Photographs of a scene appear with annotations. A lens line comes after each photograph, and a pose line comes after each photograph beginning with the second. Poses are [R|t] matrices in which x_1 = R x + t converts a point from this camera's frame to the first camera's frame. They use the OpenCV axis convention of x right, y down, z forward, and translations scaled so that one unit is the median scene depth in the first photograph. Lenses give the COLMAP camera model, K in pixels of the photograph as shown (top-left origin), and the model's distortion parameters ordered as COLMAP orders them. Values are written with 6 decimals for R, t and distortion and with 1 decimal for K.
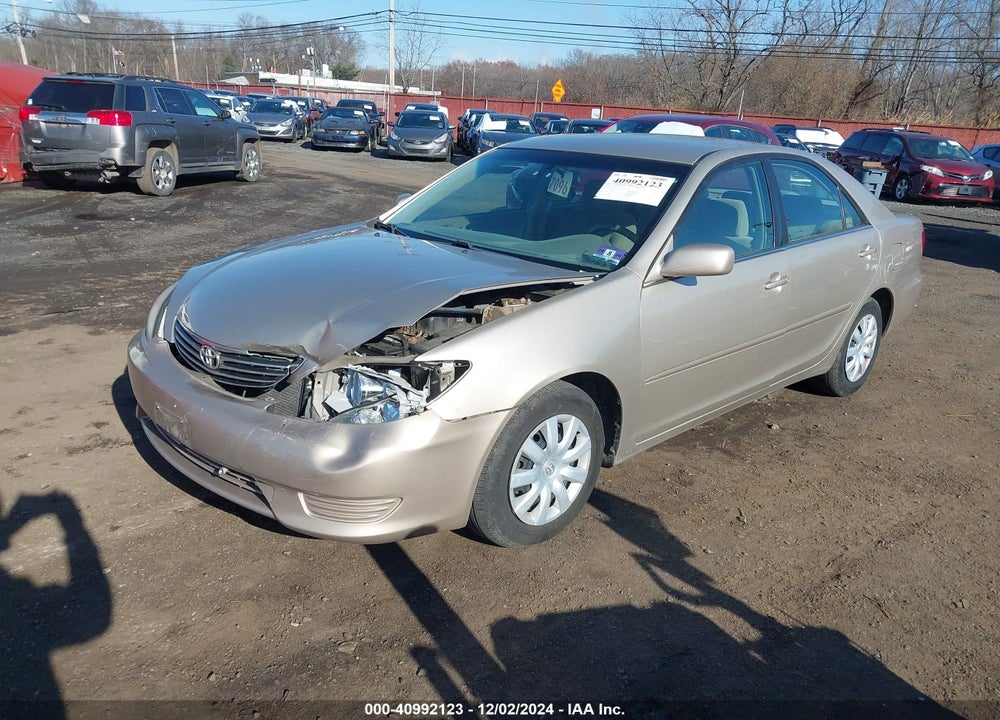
lens RADIAL K [[786.1, 0, 510.0], [0, 786.1, 359.4], [0, 0, 1]] dist [0.022450, -0.023134]
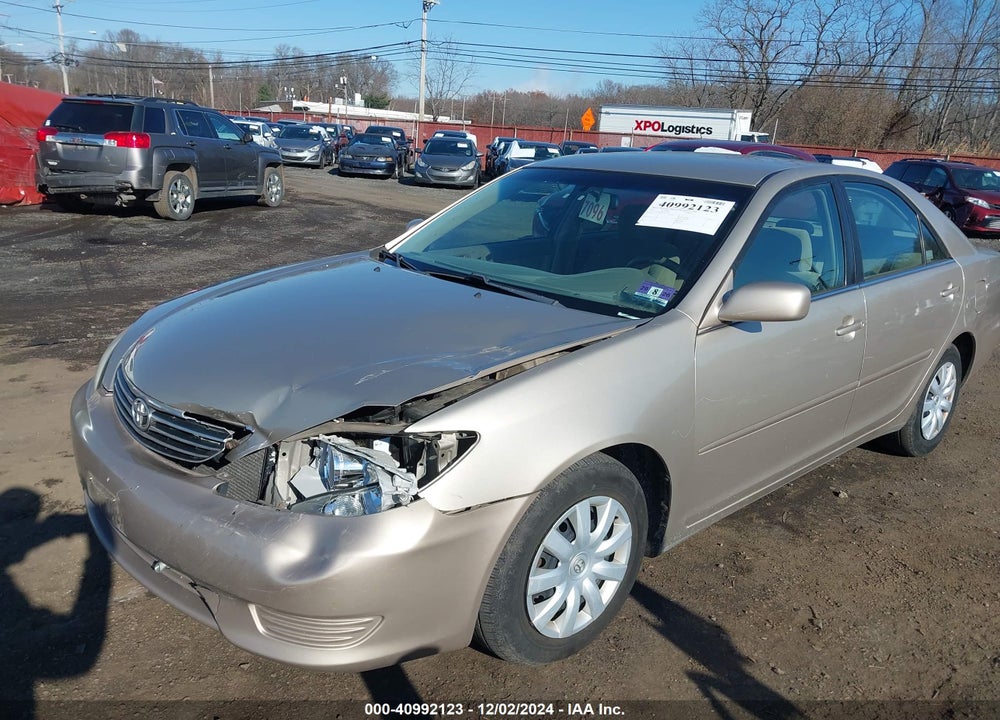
lens RADIAL K [[786.1, 0, 511.5], [0, 786.1, 364.7], [0, 0, 1]] dist [0.022450, -0.023134]
pose [[0.999397, 0.015438, -0.031113, 0.002512], [-0.016314, 0.999472, -0.028101, -0.021153], [0.030663, 0.028592, 0.999121, 0.113240]]
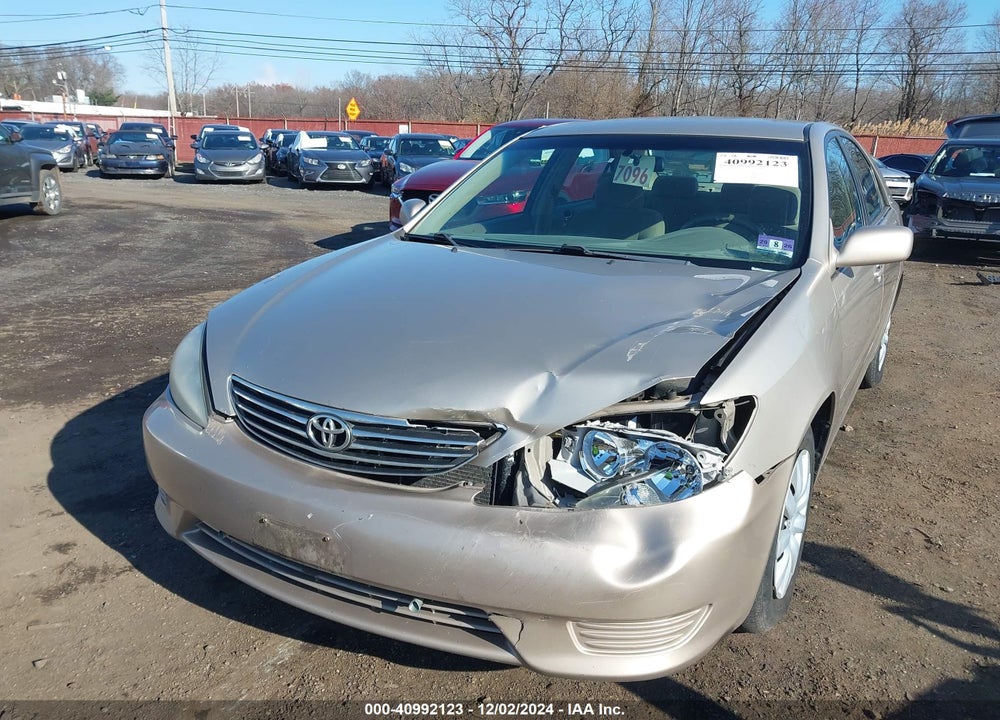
lens RADIAL K [[786.1, 0, 506.0], [0, 786.1, 356.6], [0, 0, 1]] dist [0.022450, -0.023134]
pose [[0.965822, -0.101470, 0.238521, -0.213776], [0.107731, 0.994091, -0.013327, -0.023692], [-0.235759, 0.038568, 0.971046, 0.167746]]
